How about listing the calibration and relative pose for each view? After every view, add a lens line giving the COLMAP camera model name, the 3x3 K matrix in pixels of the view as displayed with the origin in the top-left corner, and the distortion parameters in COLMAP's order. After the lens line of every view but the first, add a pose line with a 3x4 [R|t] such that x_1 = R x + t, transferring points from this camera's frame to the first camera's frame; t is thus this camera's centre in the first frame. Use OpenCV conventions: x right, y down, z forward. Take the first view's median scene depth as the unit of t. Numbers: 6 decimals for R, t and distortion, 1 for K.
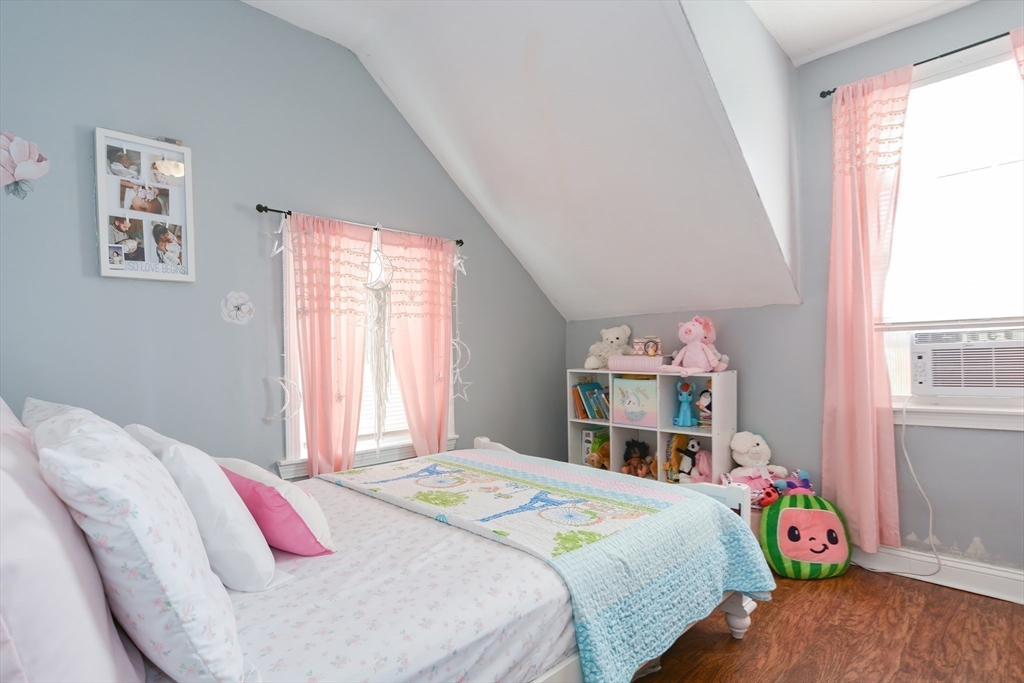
lens RADIAL K [[509.2, 0, 506.5], [0, 509.2, 371.3], [0, 0, 1]] dist [-0.015900, 0.000688]
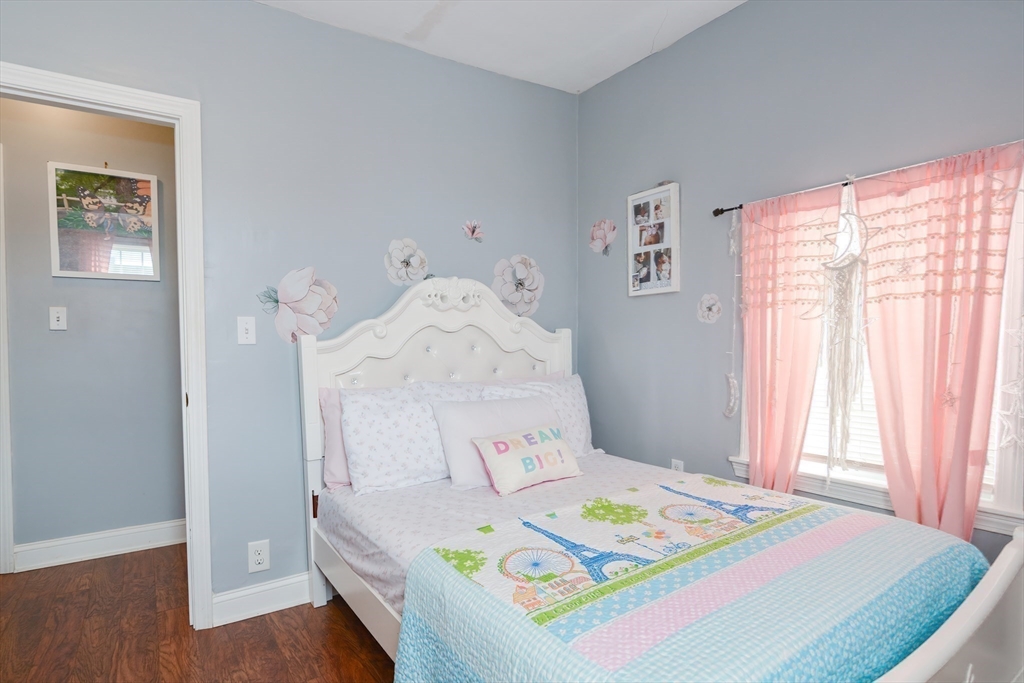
lens RADIAL K [[509.2, 0, 506.5], [0, 509.2, 371.3], [0, 0, 1]] dist [-0.015900, 0.000688]
pose [[-0.133717, 0.078350, -0.987918, 0.704567], [-0.016706, 0.996550, 0.081296, -0.078440], [0.990879, 0.027375, -0.131947, 0.786237]]
